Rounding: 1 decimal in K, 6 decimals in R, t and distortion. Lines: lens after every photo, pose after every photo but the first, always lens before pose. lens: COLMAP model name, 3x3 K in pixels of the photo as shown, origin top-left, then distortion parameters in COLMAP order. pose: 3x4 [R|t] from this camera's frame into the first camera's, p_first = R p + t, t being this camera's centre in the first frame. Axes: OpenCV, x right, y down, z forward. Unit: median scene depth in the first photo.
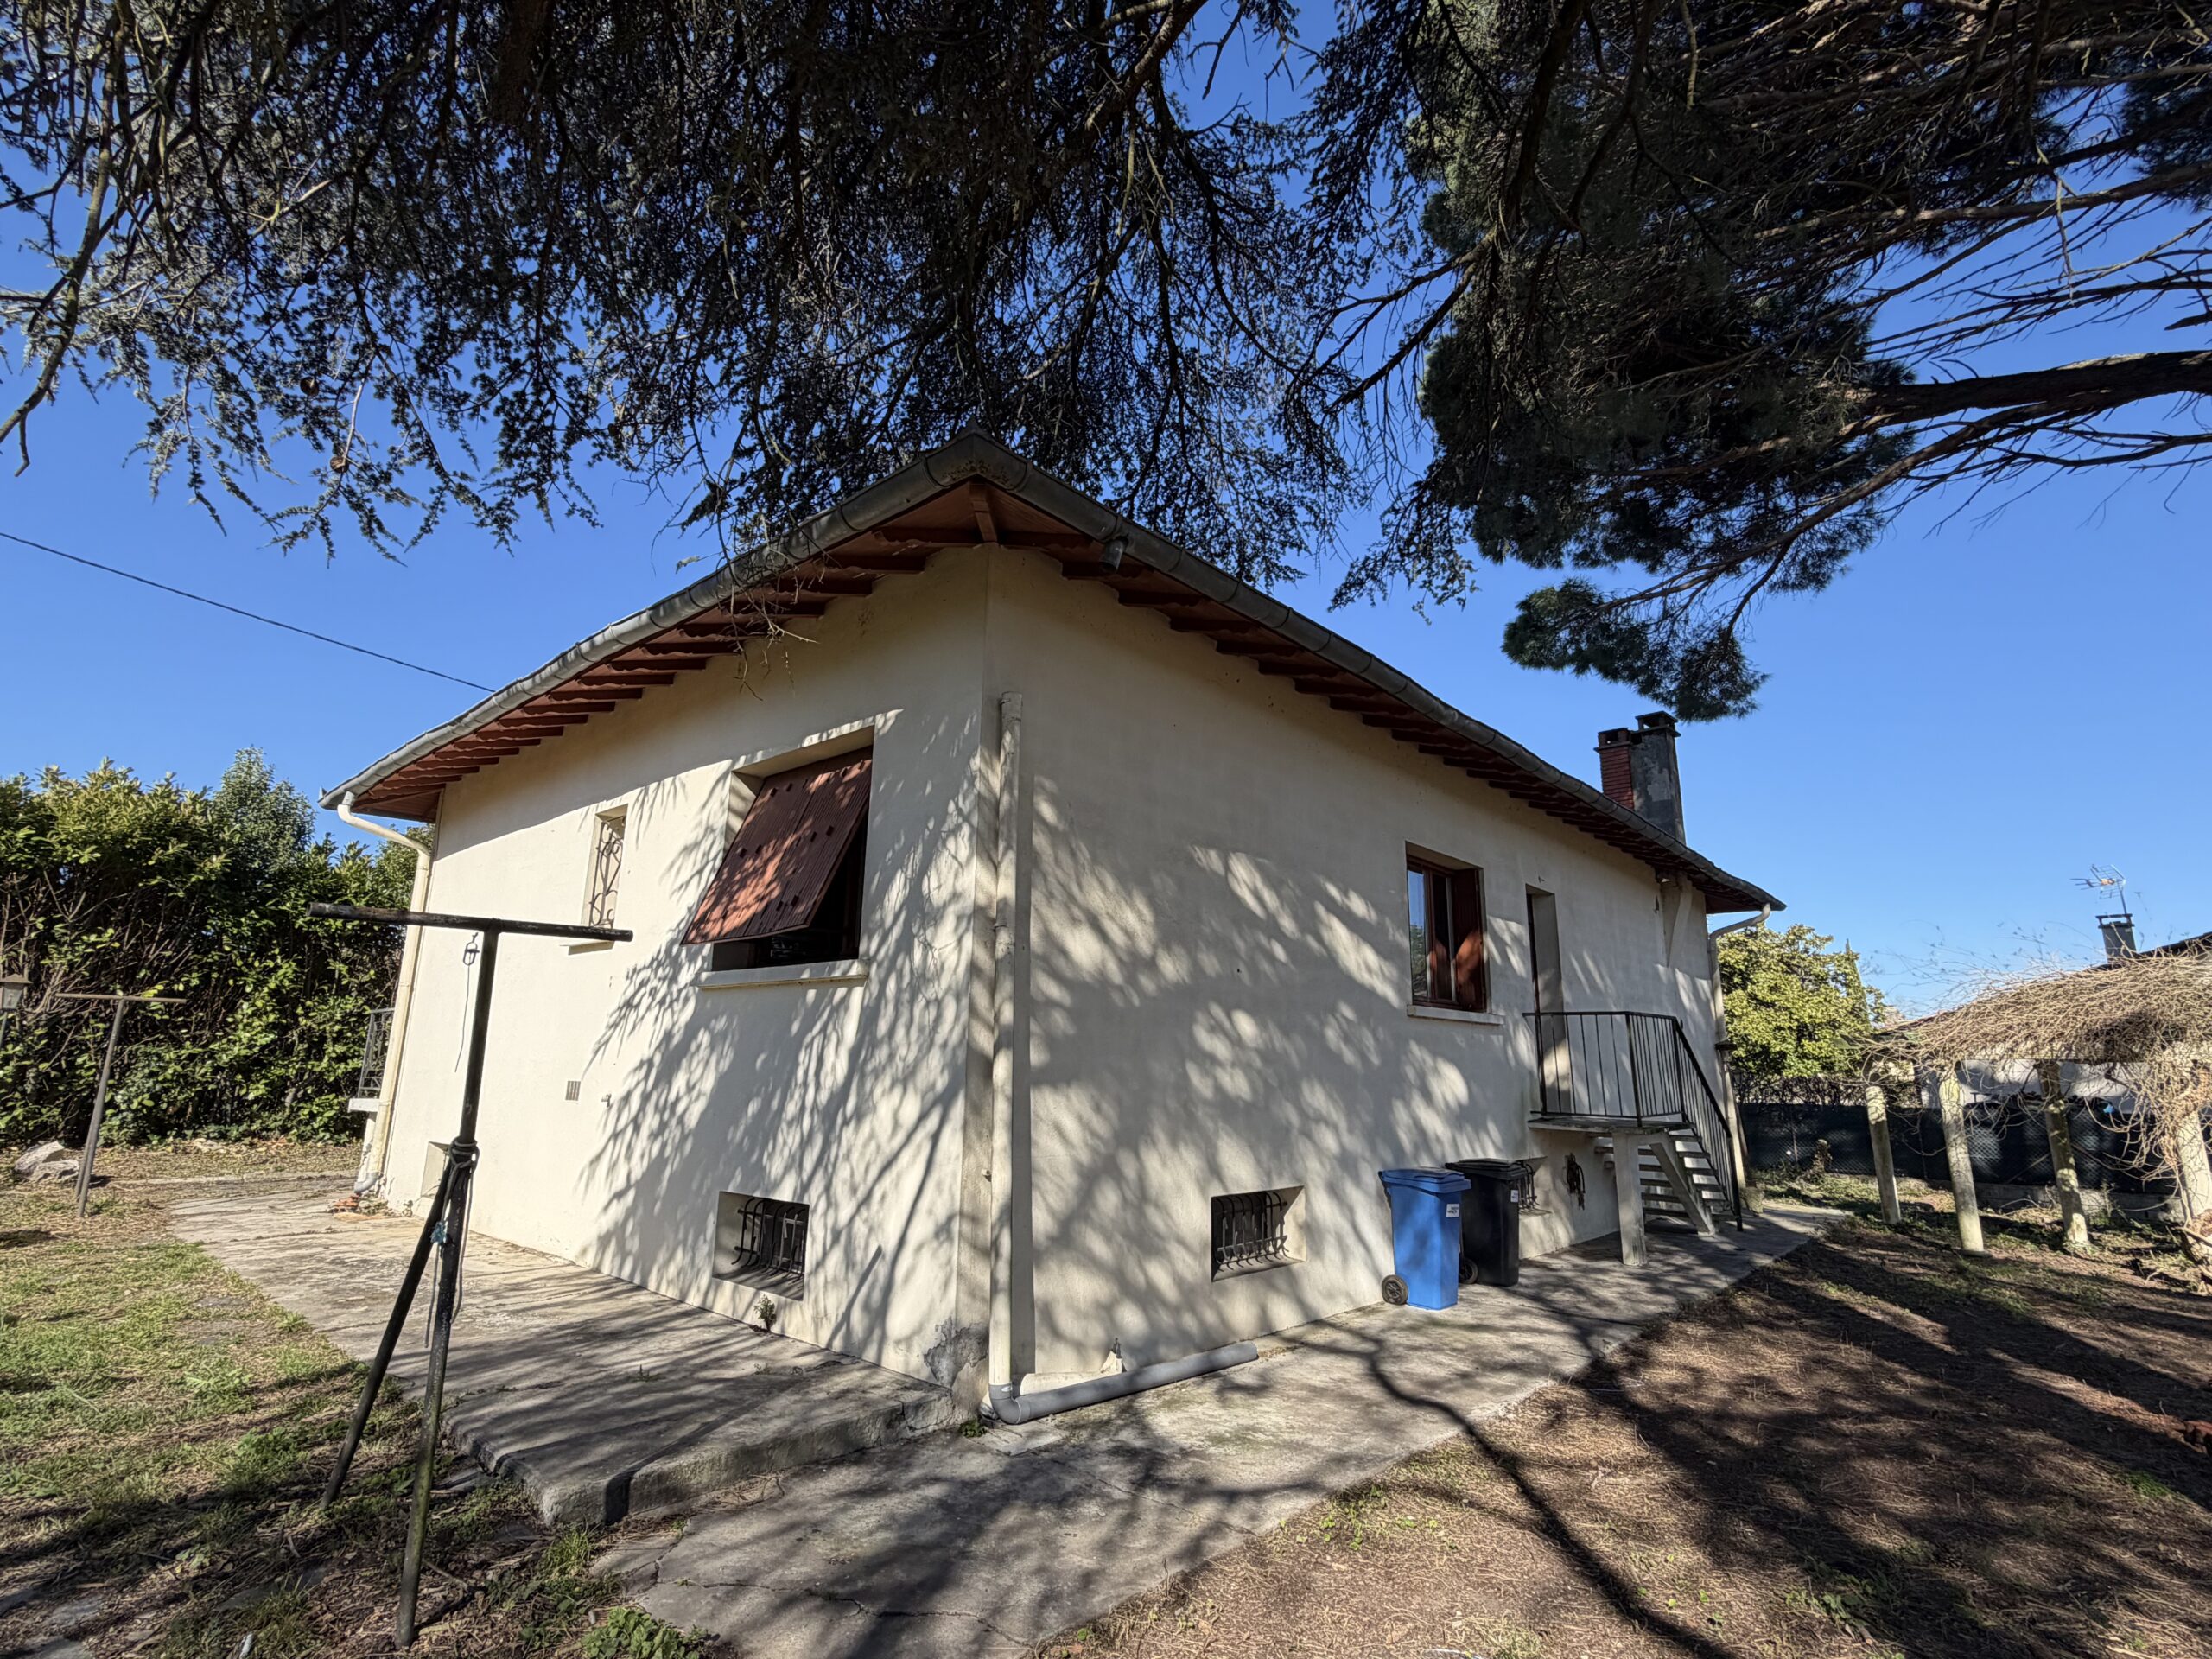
lens RADIAL K [[1062.3, 0, 1102.7], [0, 1062.3, 852.6], [0, 0, 1]] dist [-0.002193, 0.000717]
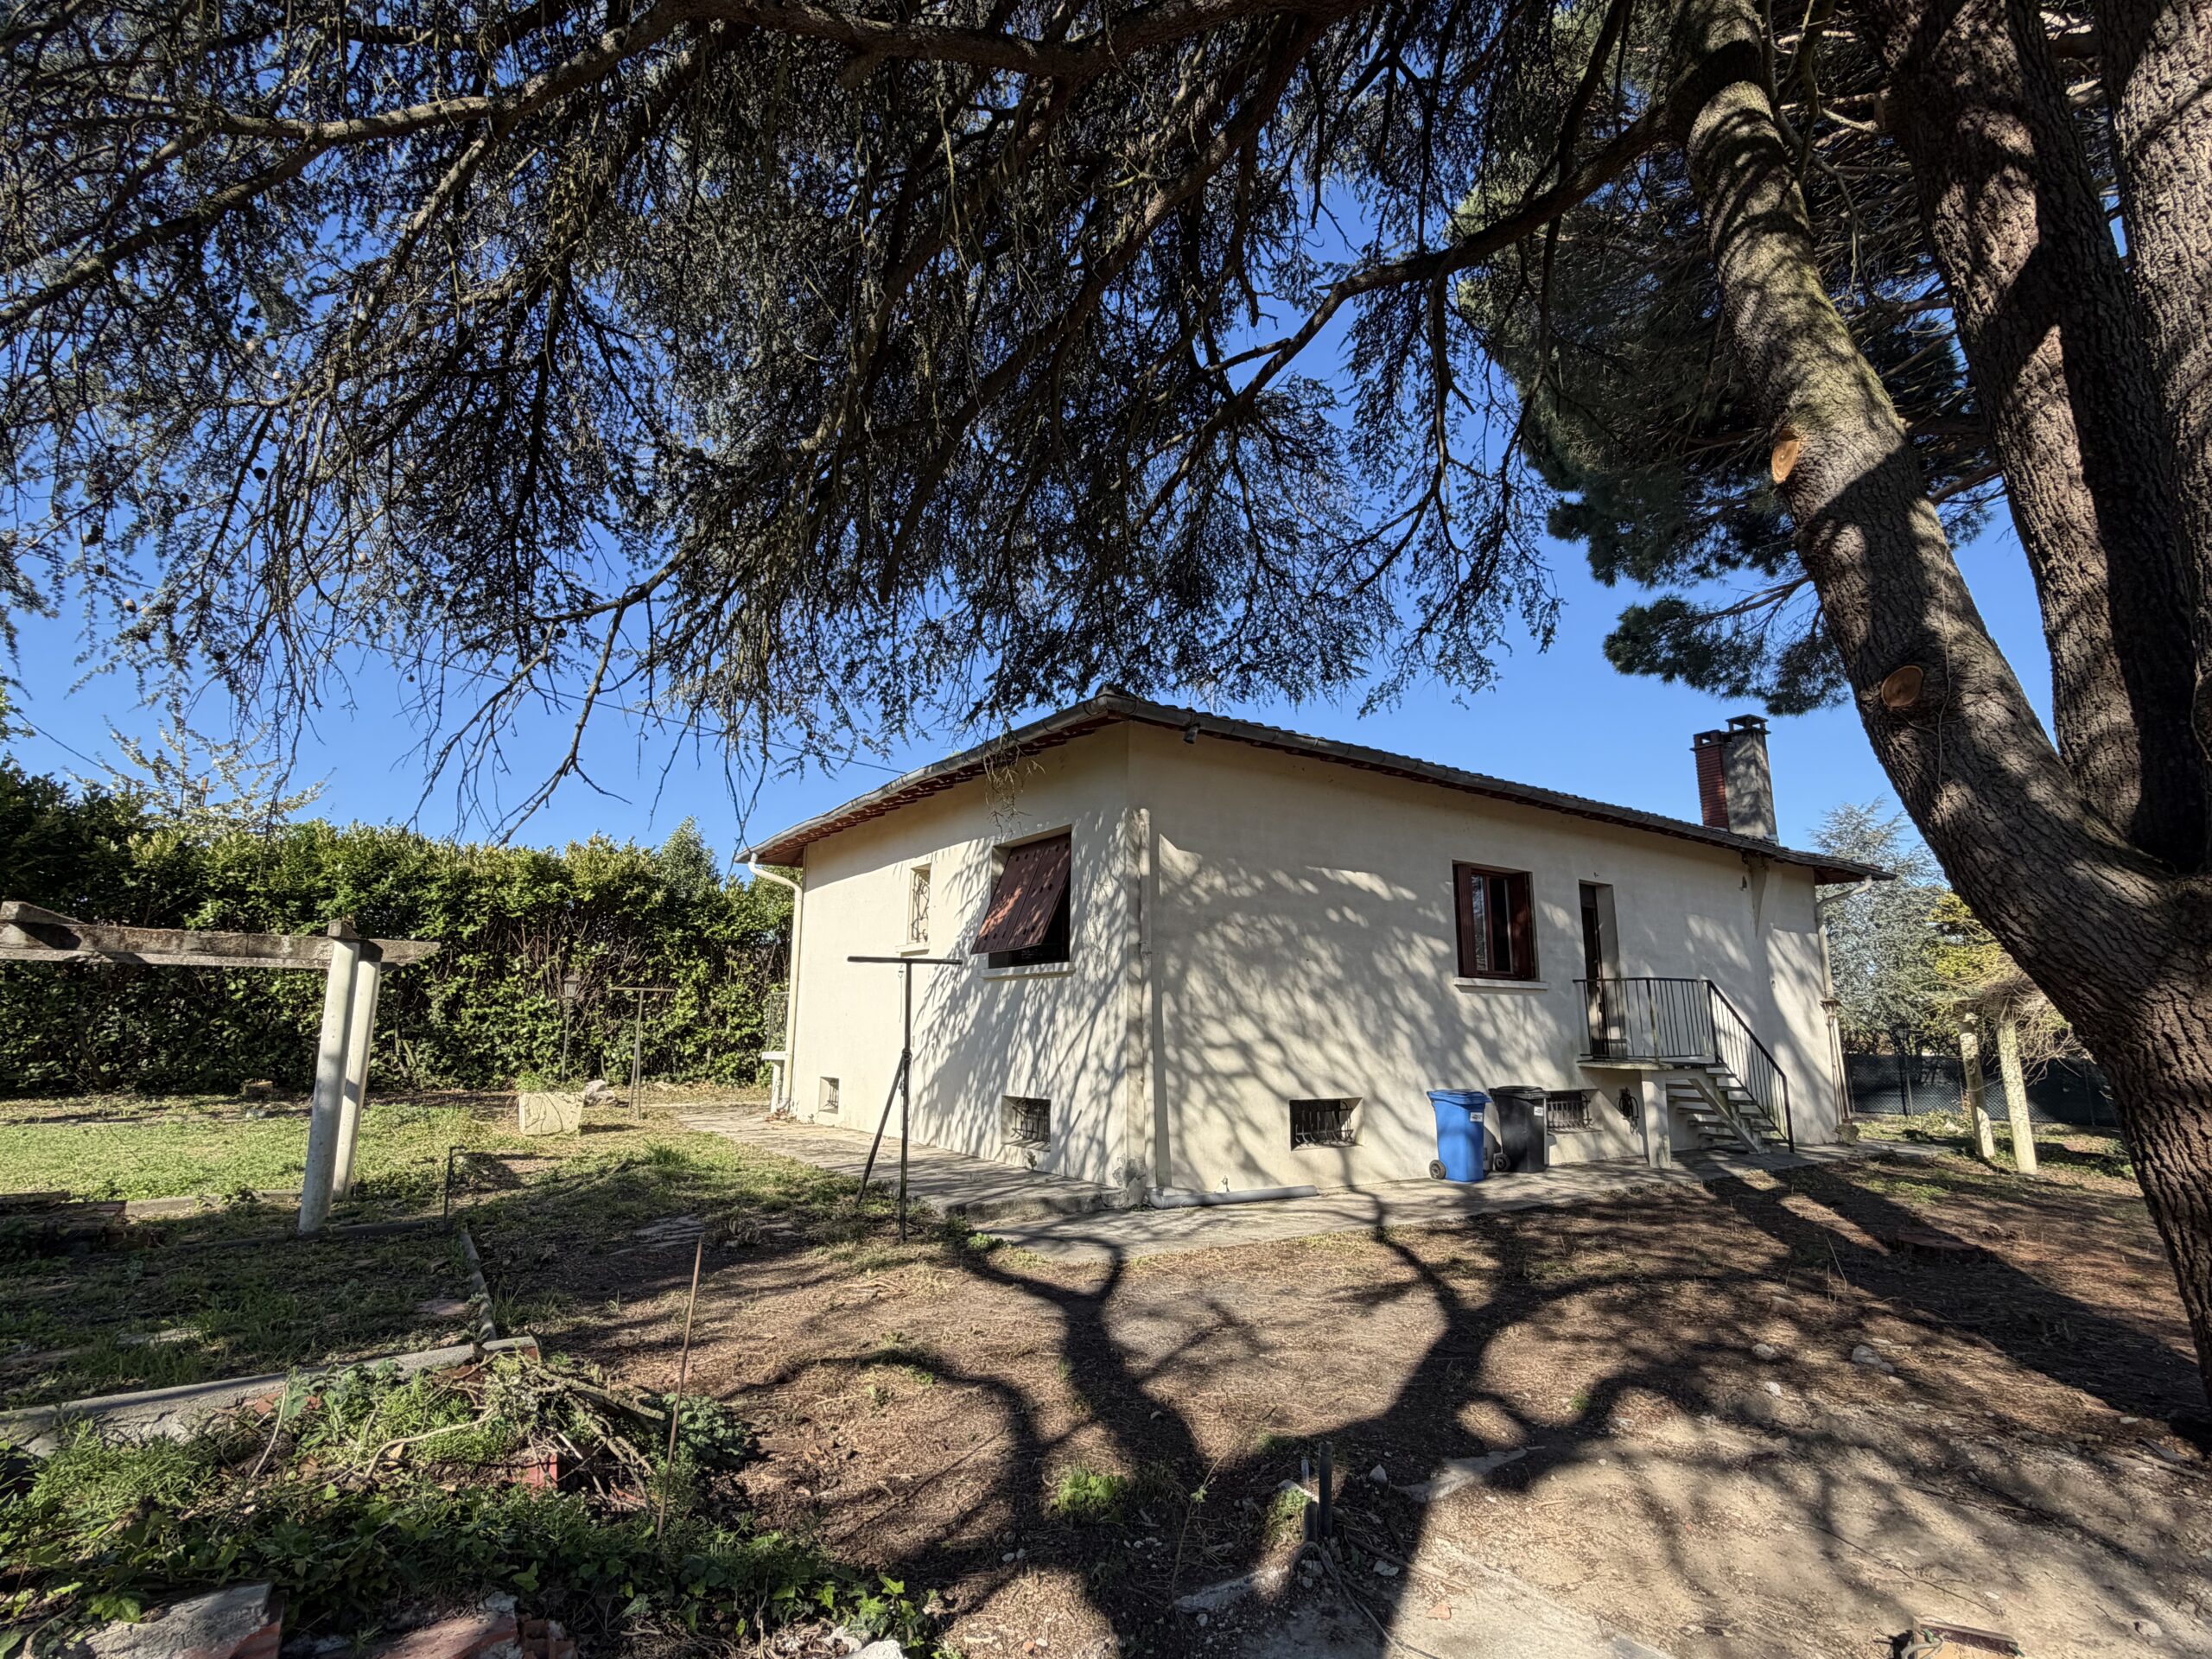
lens RADIAL K [[1062.3, 0, 1102.8], [0, 1062.3, 849.2], [0, 0, 1]] dist [-0.002193, 0.000717]
pose [[0.974455, -0.048604, -0.219260, 0.091542], [0.054546, 0.998288, 0.021123, -0.051406], [0.217858, -0.032543, 0.975438, -0.298665]]
